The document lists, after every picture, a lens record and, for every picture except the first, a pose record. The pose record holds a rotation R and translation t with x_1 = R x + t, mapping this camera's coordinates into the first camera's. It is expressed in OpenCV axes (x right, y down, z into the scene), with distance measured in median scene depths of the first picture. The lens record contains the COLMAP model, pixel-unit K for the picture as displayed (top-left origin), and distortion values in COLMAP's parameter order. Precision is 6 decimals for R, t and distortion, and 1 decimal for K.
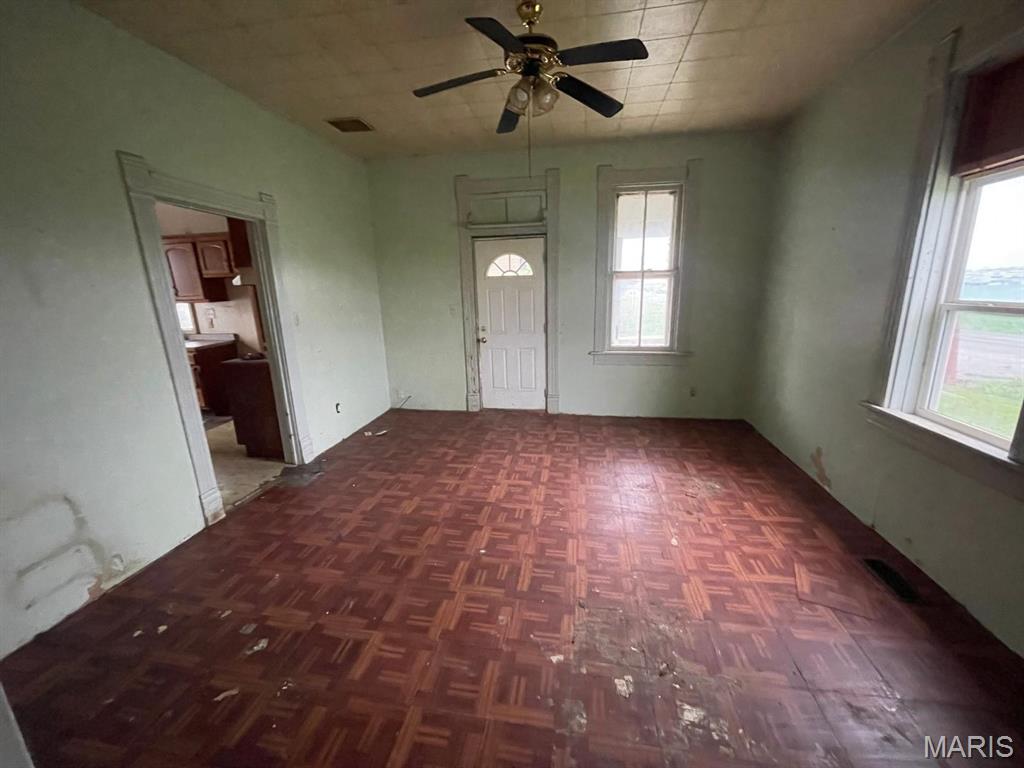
lens RADIAL K [[411.7, 0, 512.2], [0, 411.7, 382.4], [0, 0, 1]] dist [0.000388, -0.001292]
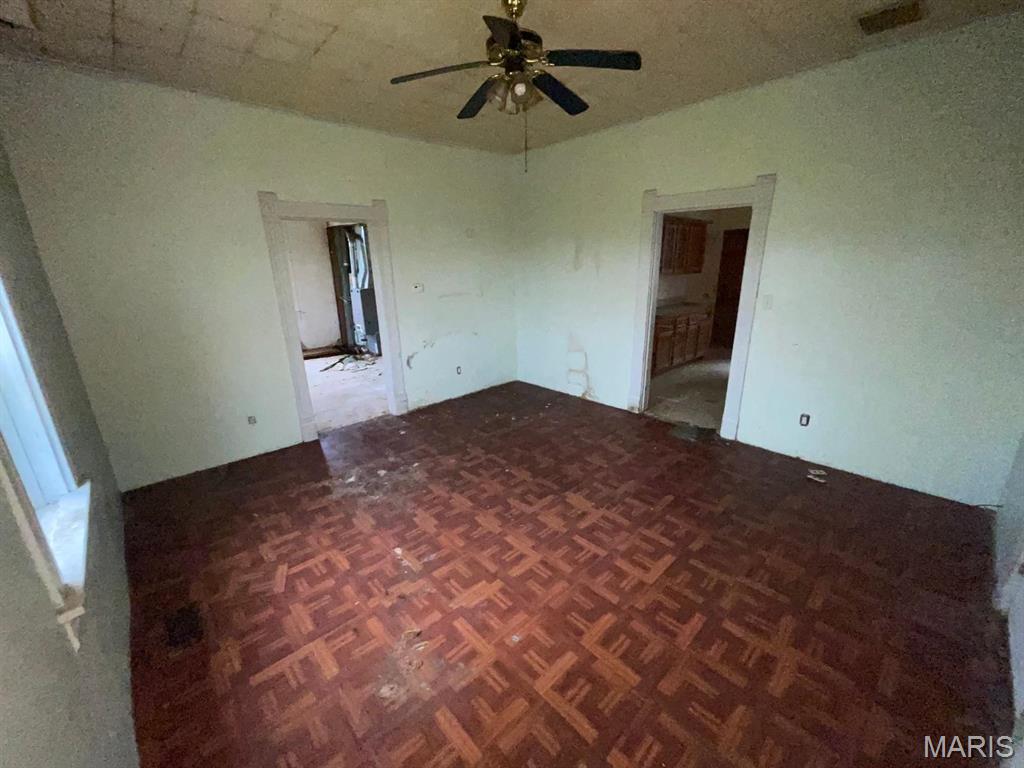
lens RADIAL K [[411.7, 0, 512.2], [0, 411.7, 387.7], [0, 0, 1]] dist [0.000388, -0.001292]
pose [[-0.603411, 0.270676, -0.750086, 0.751943], [-0.151826, 0.884427, 0.441291, -0.386879], [0.782843, 0.380163, -0.492577, 1.347111]]
